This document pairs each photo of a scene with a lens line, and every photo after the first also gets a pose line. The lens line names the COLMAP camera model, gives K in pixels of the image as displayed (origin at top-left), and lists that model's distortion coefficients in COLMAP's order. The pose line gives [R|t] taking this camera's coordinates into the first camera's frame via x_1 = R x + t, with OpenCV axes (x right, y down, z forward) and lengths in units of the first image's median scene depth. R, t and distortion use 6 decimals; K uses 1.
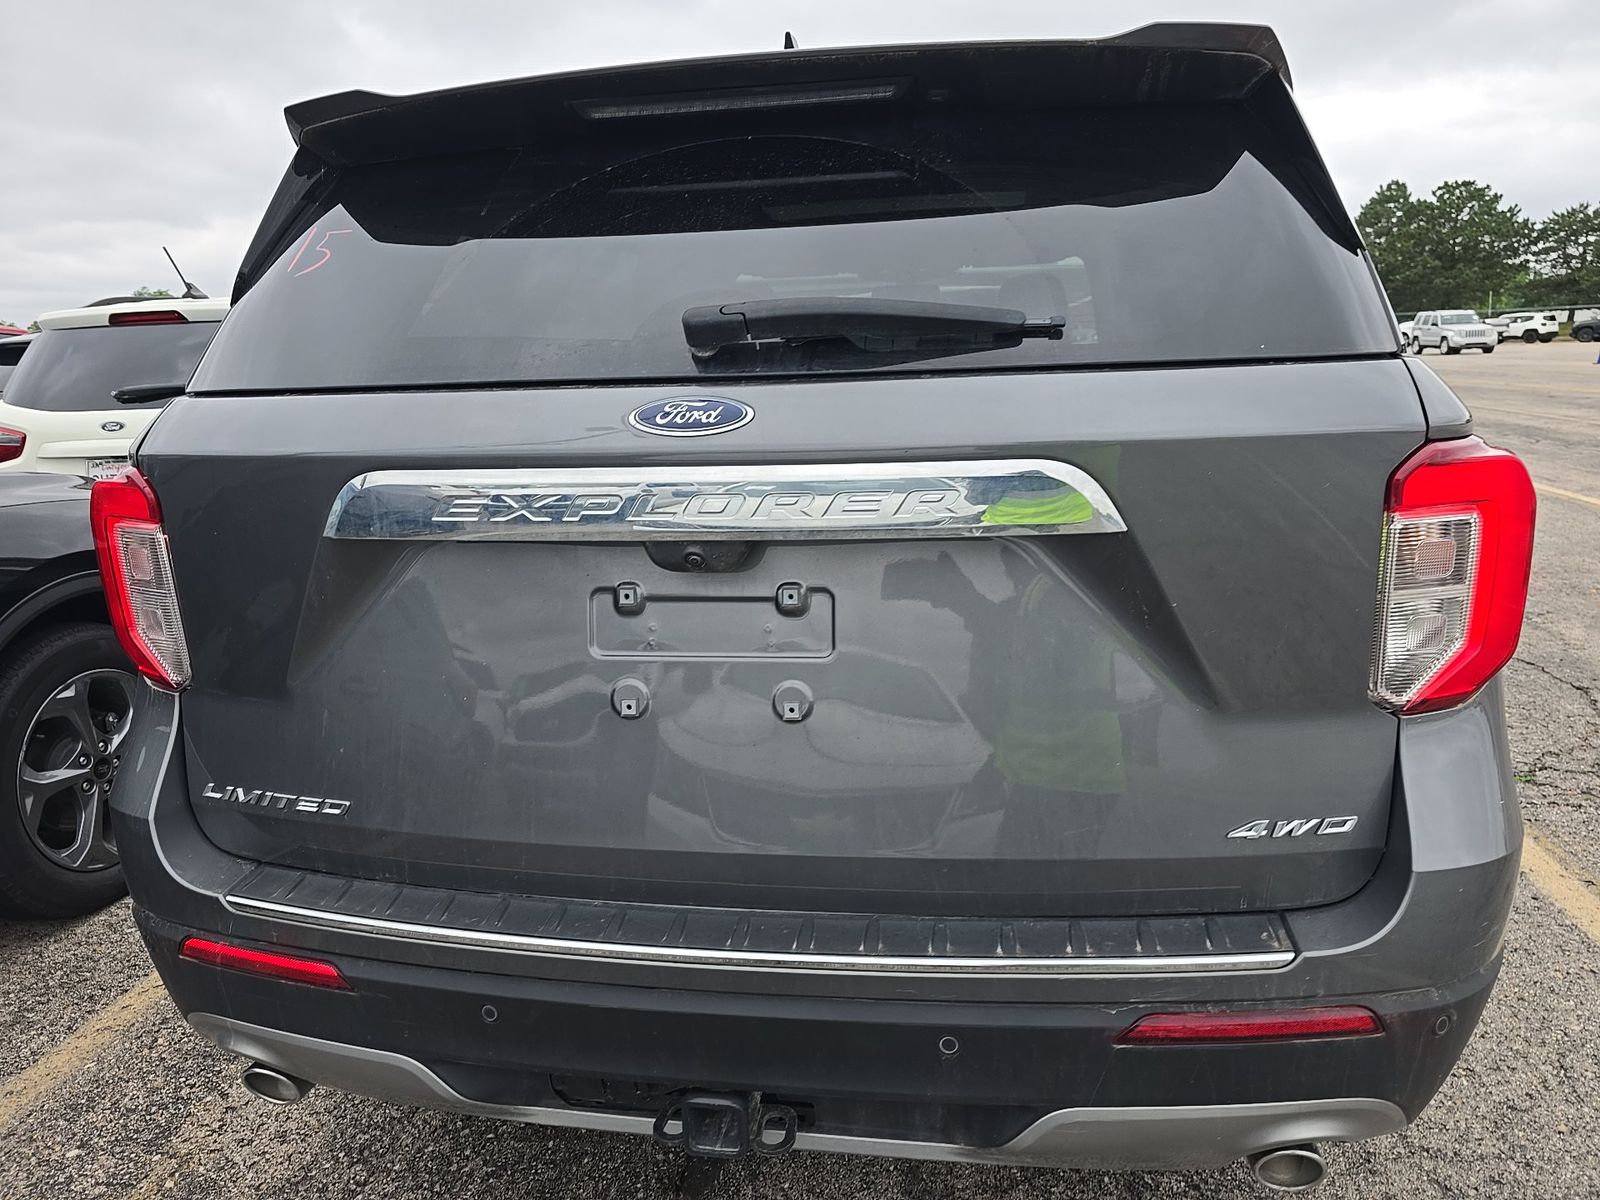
lens RADIAL K [[1082.7, 0, 800.0], [0, 1082.7, 600.0], [0, 0, 1]] dist [0.029390, -0.001352]
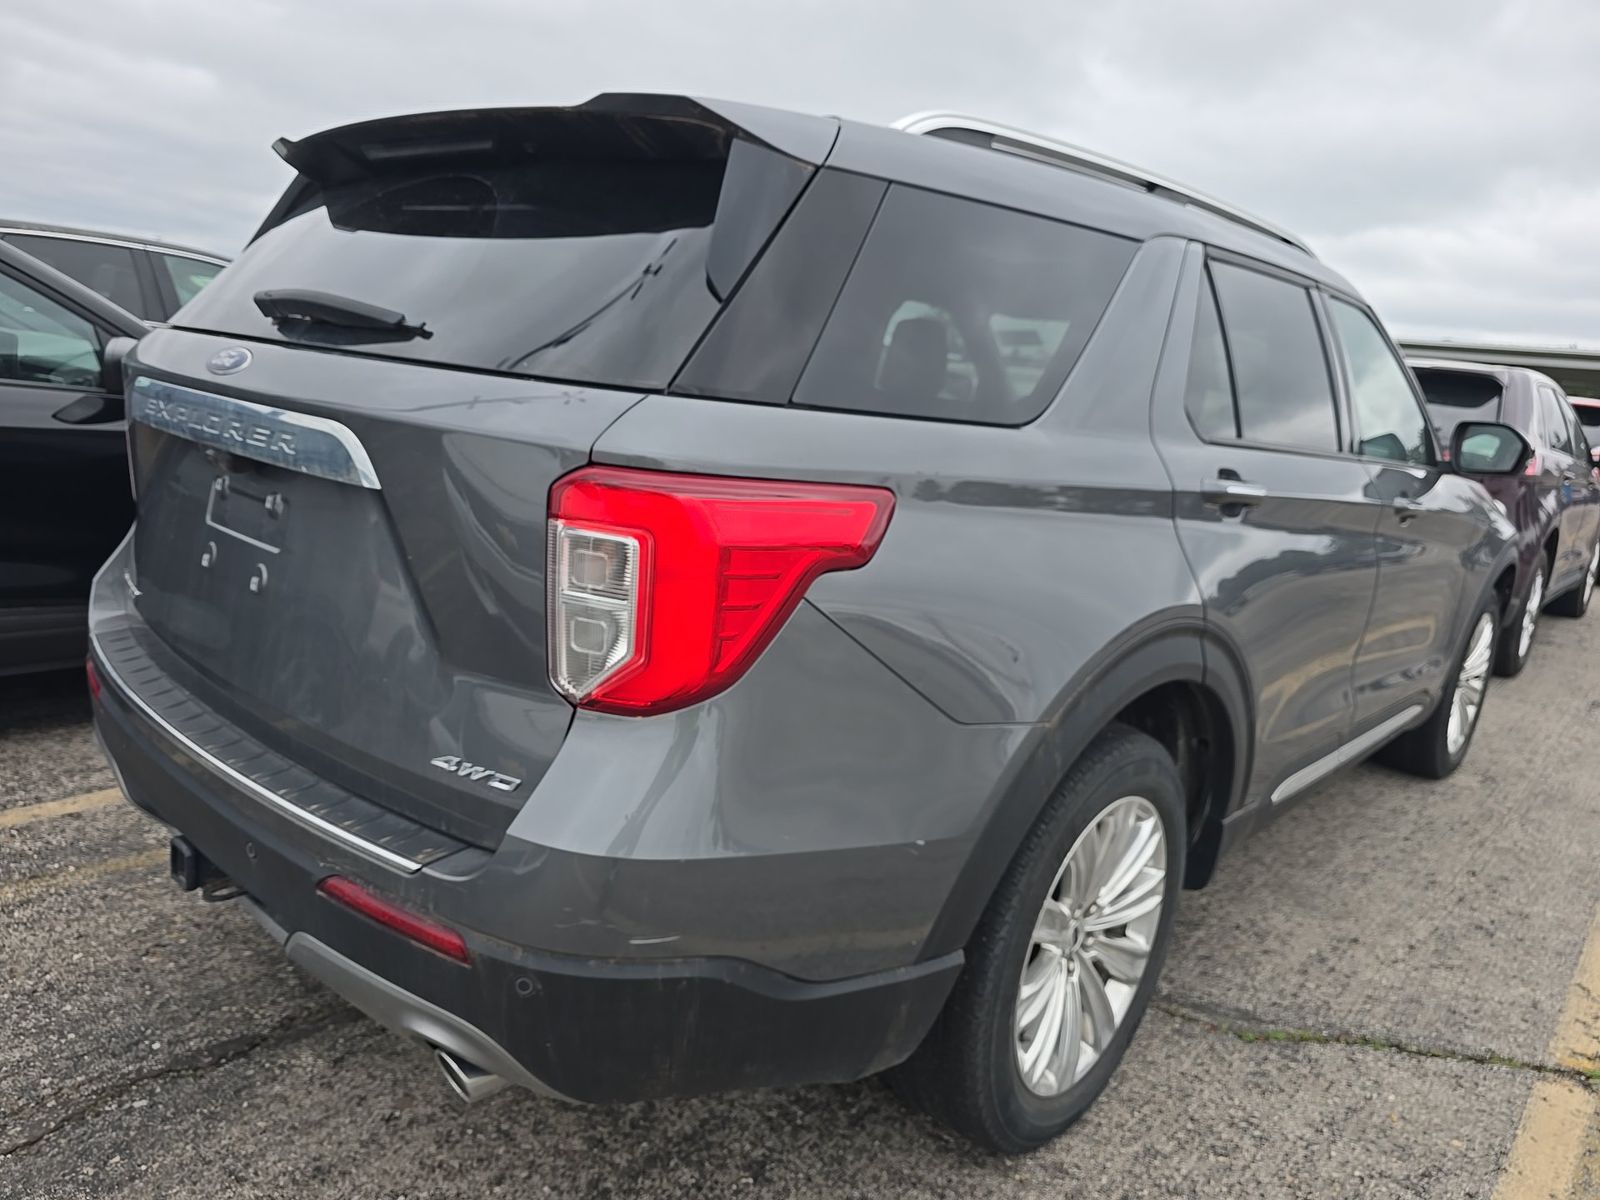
lens RADIAL K [[1082.7, 0, 800.0], [0, 1082.7, 600.0], [0, 0, 1]] dist [0.029390, -0.001352]
pose [[0.832055, 0.229112, -0.505166, 1.290823], [-0.245105, 0.968839, 0.035696, -0.097403], [0.497603, 0.094117, 0.862284, 0.153106]]
